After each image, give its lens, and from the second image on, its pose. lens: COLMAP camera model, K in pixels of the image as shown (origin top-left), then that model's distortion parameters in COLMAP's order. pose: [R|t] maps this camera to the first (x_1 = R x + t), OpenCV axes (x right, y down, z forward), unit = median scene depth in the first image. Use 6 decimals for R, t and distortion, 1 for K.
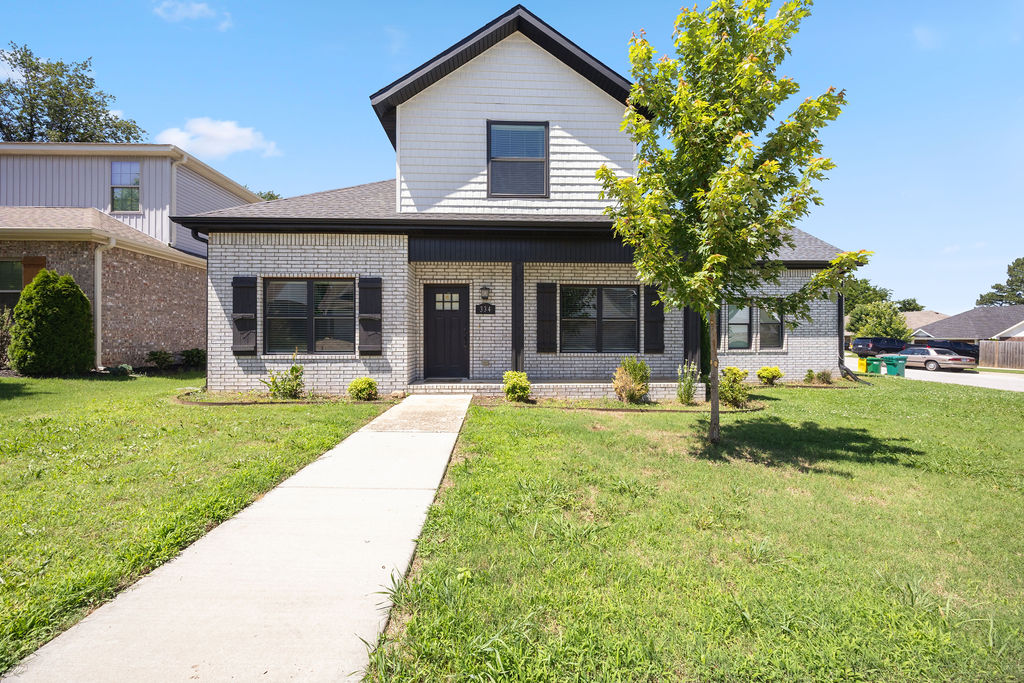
lens RADIAL K [[390.3, 0, 509.1], [0, 390.3, 340.9], [0, 0, 1]] dist [-0.004185, 0.000595]
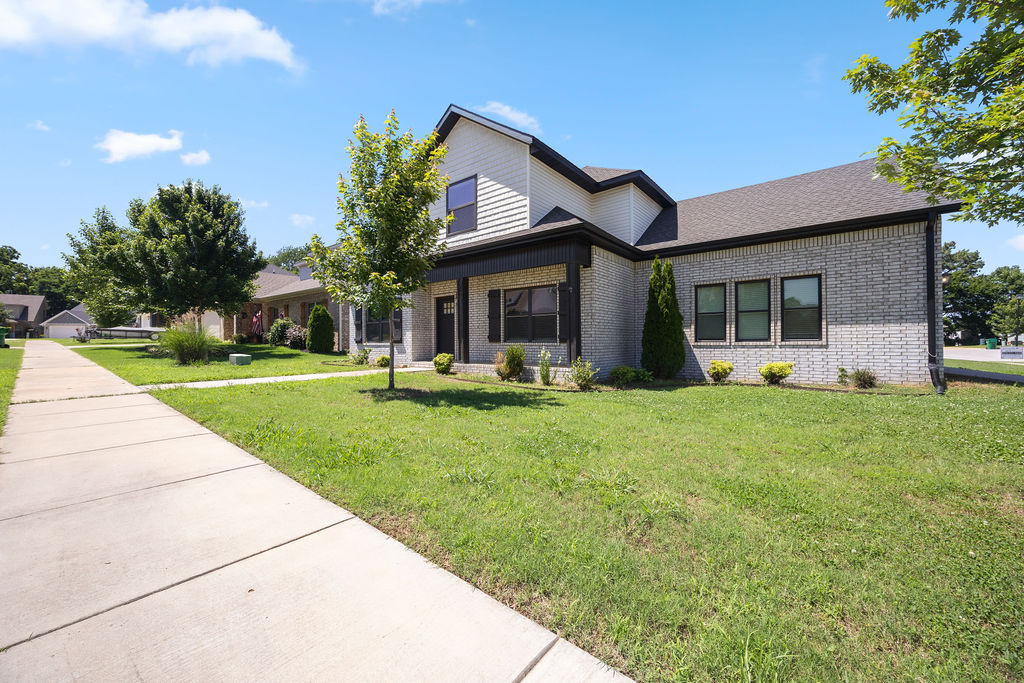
lens RADIAL K [[390.3, 0, 509.6], [0, 390.3, 338.7], [0, 0, 1]] dist [-0.004185, 0.000595]
pose [[0.750648, -0.005235, -0.660681, 1.101570], [0.004069, 0.999986, -0.003300, 0.024488], [0.660690, -0.000211, 0.750659, 0.043831]]
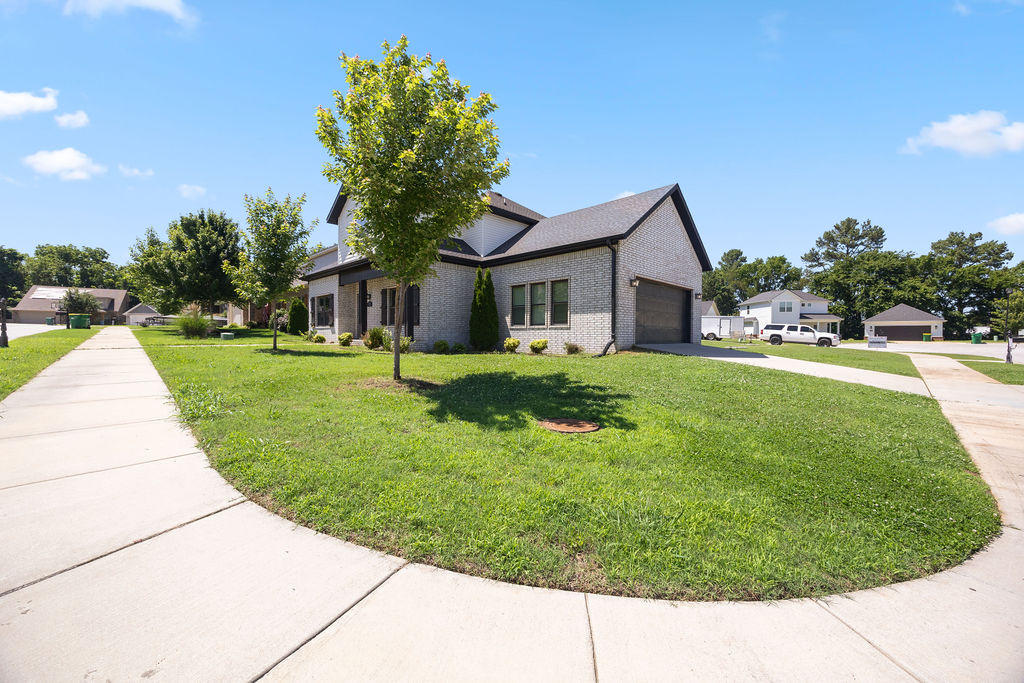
lens RADIAL K [[390.3, 0, 512.2], [0, 390.3, 335.7], [0, 0, 1]] dist [-0.004185, 0.000595]
pose [[0.678935, 0.009675, -0.734134, 2.079388], [-0.006736, 0.999953, 0.006948, 0.067341], [0.734167, 0.000228, 0.678969, 0.187615]]
